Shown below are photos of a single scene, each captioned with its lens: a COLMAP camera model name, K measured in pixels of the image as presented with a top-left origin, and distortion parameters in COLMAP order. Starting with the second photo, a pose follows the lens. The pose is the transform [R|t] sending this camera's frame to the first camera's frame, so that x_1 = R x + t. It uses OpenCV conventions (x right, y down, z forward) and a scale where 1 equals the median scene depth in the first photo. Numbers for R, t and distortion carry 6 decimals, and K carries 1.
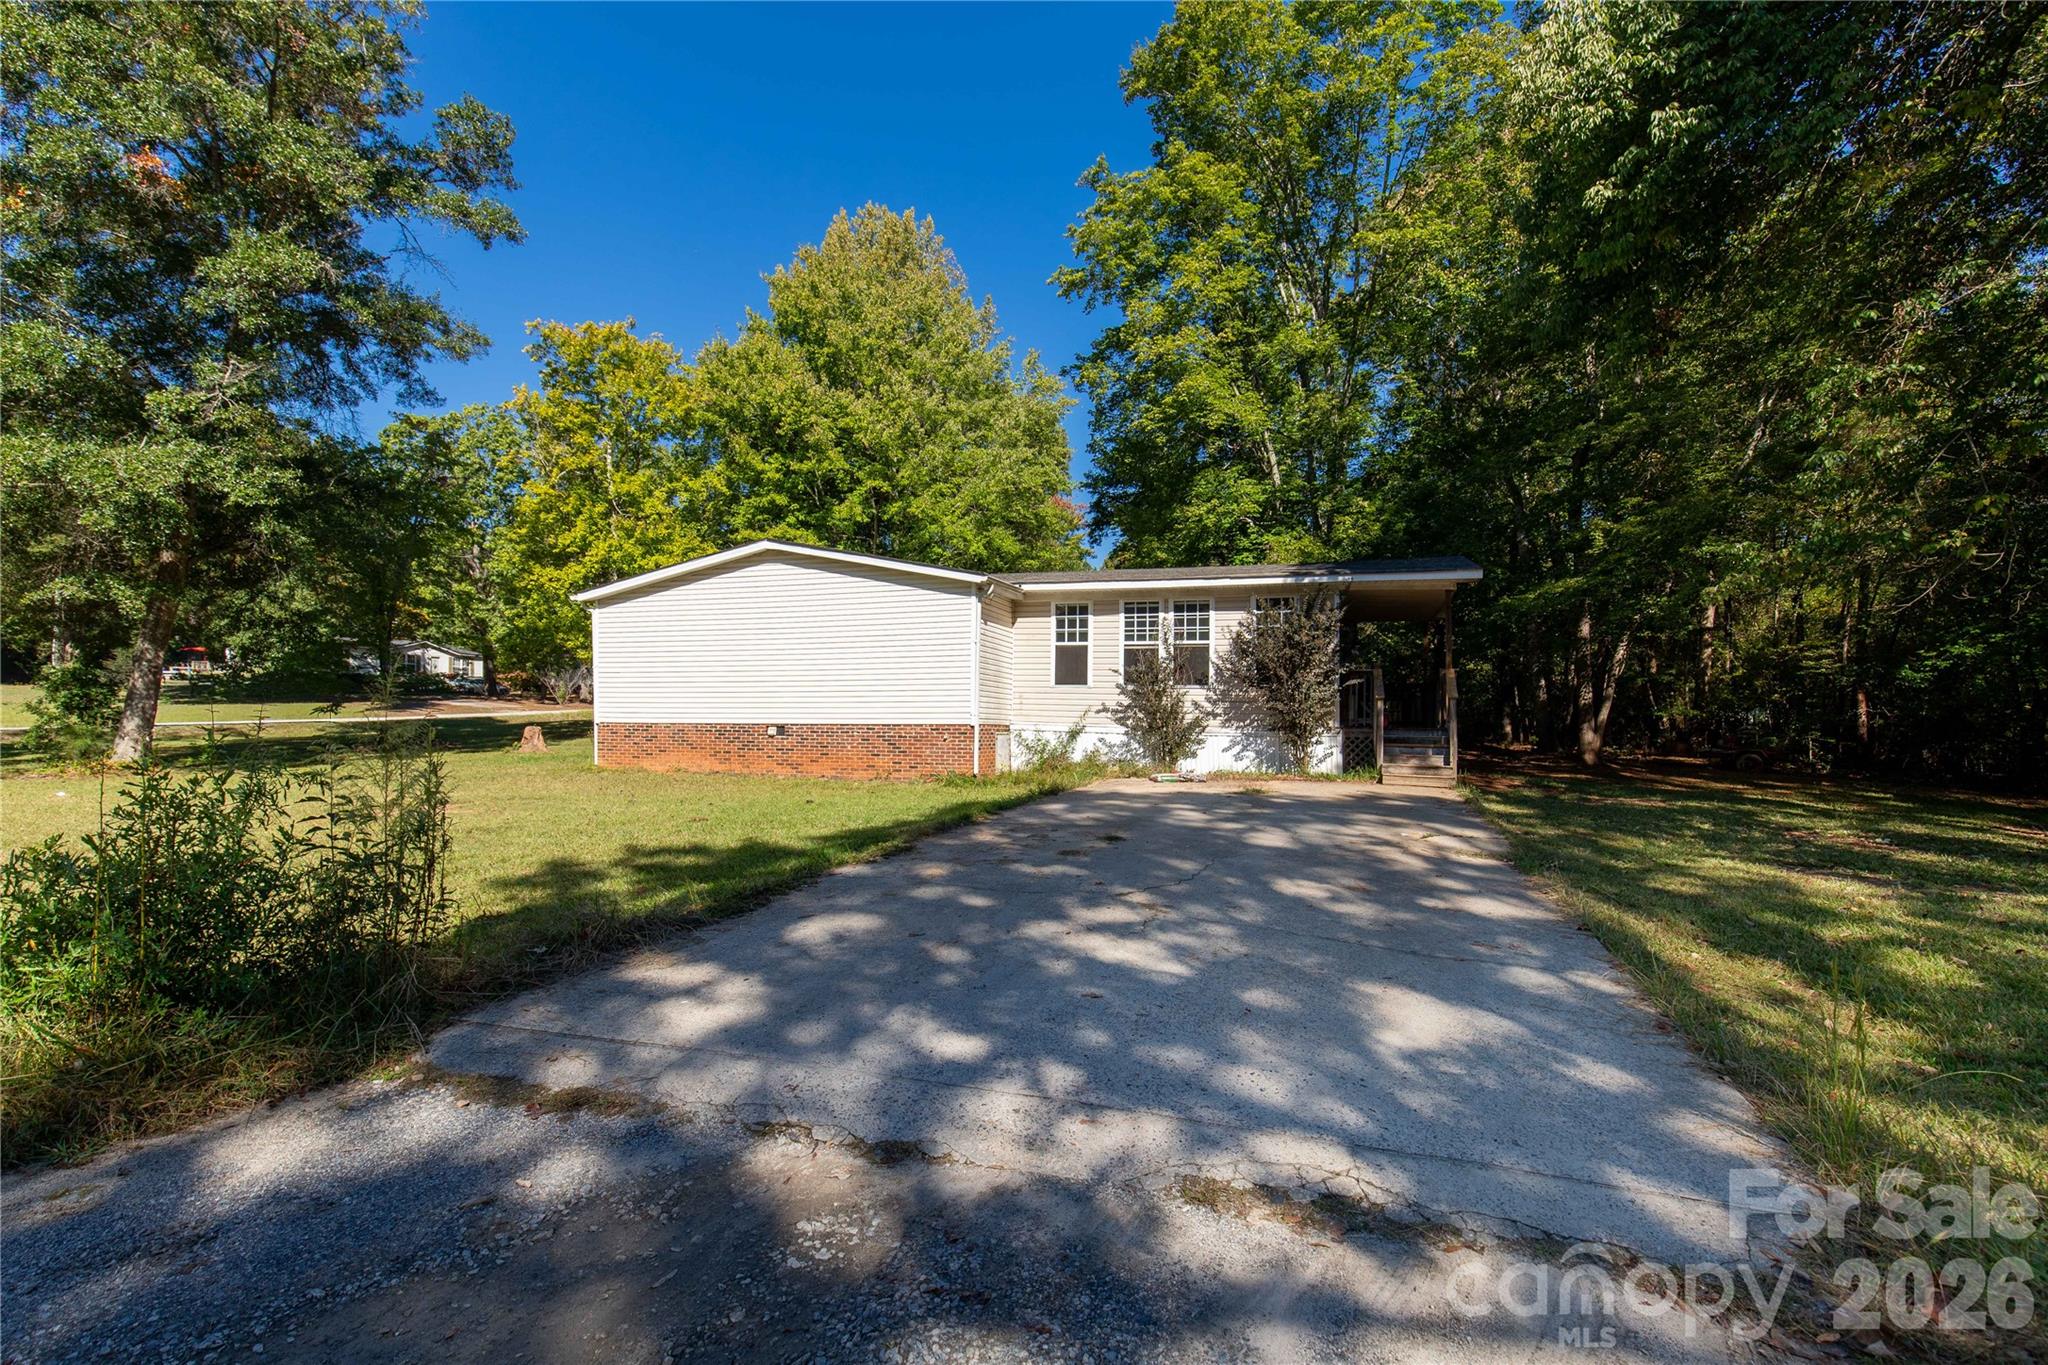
lens RADIAL K [[925.8, 0, 1022.8], [0, 925.8, 685.2], [0, 0, 1]] dist [0.007828, -0.000838]
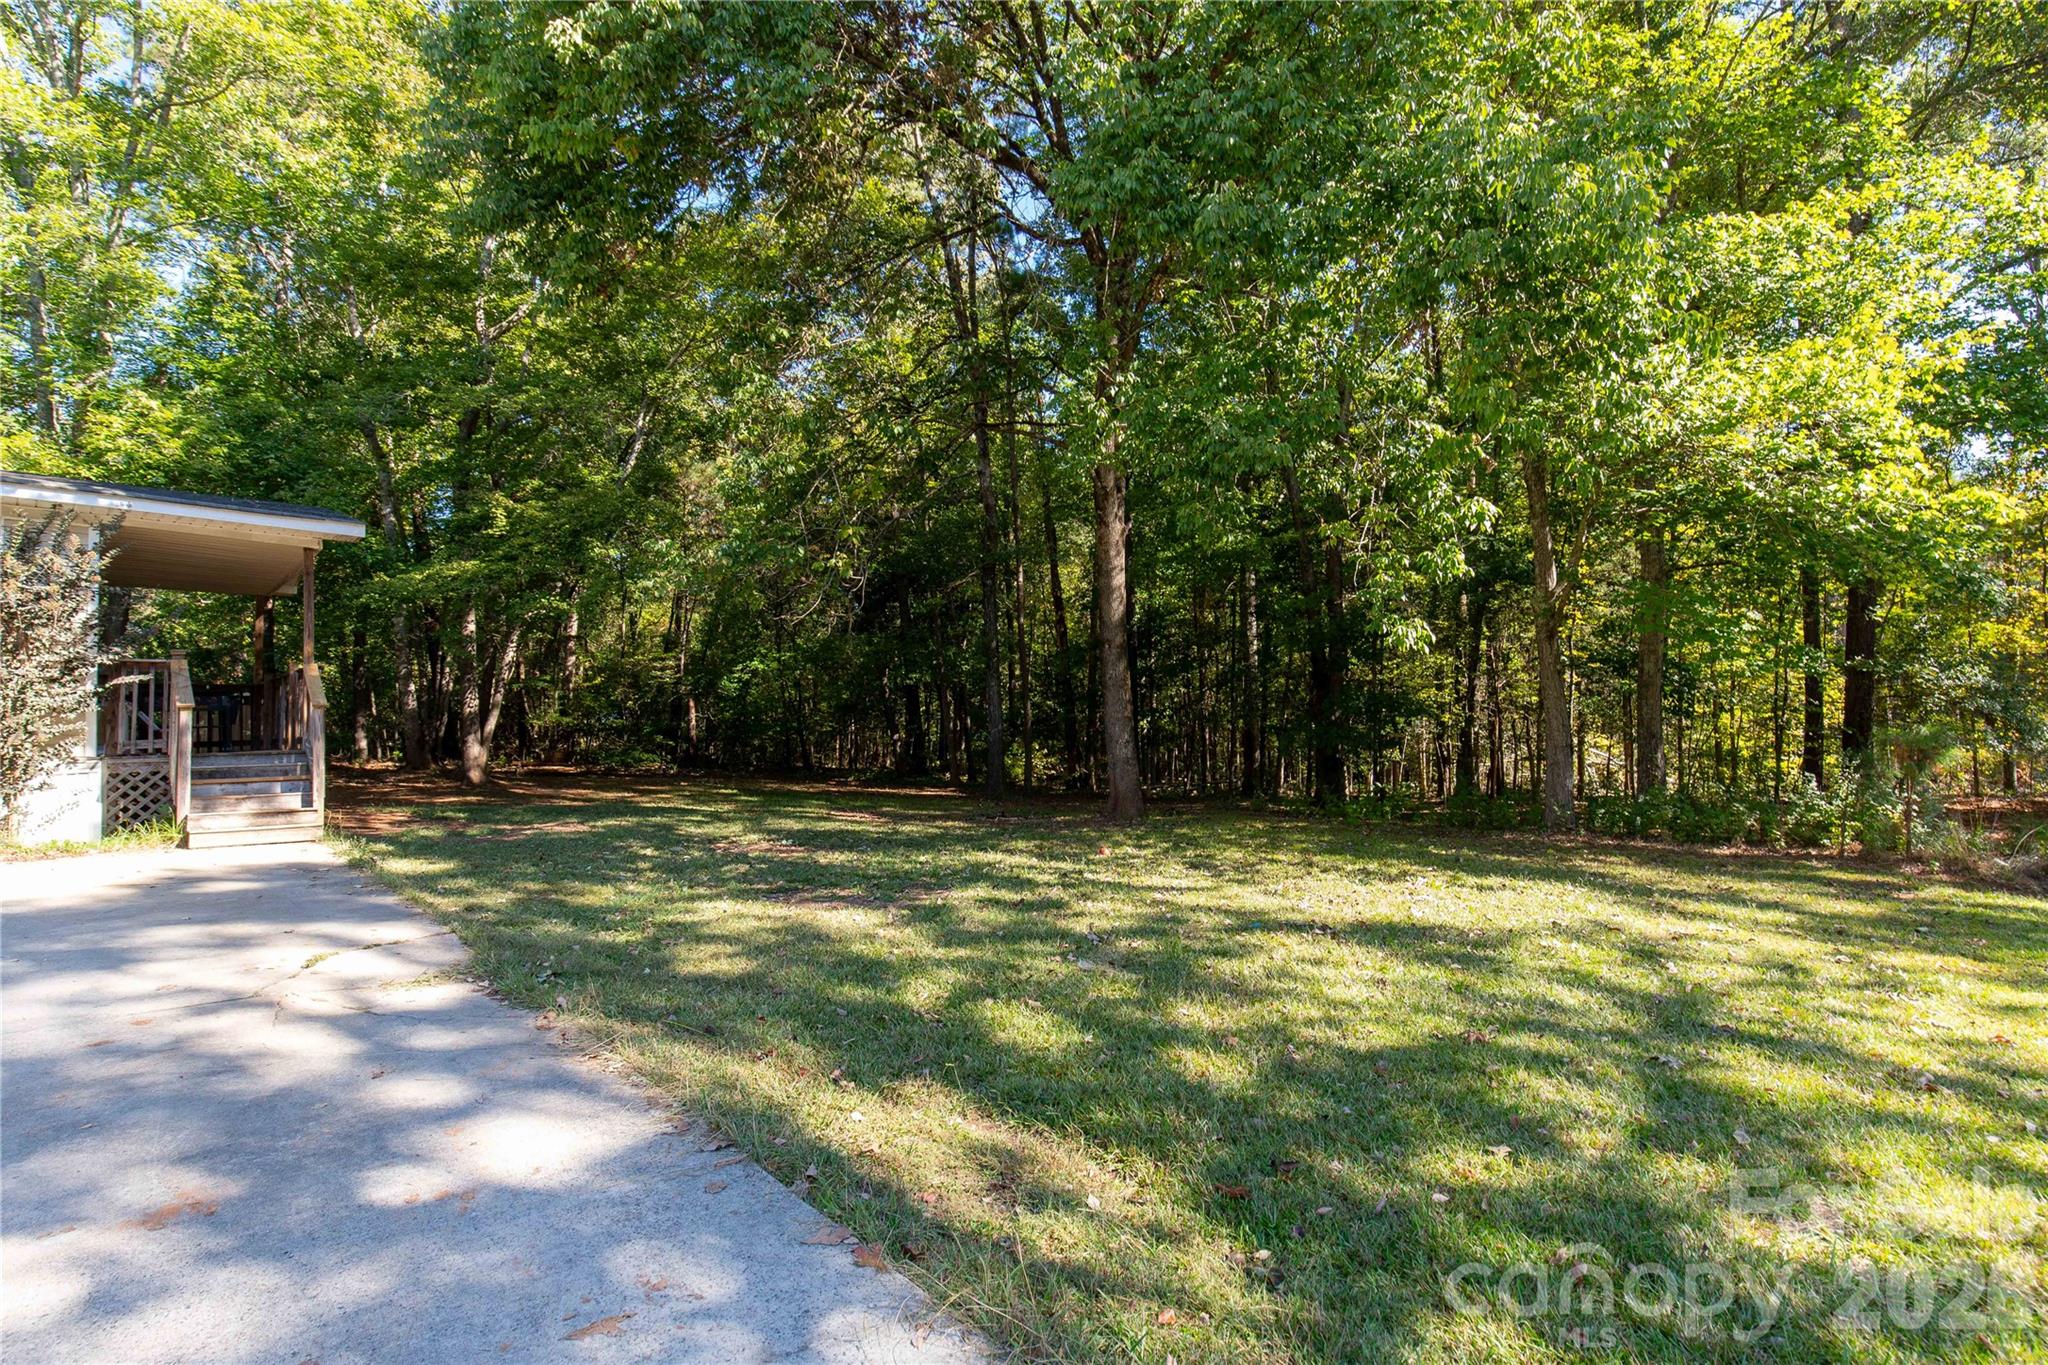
lens RADIAL K [[925.8, 0, 986.2], [0, 925.8, 687.3], [0, 0, 1]] dist [0.007828, -0.000838]
pose [[0.455112, 0.015536, 0.890299, 0.069512], [-0.010477, 0.999872, -0.012092, 0.003039], [-0.890372, -0.003824, 0.455217, 0.219294]]
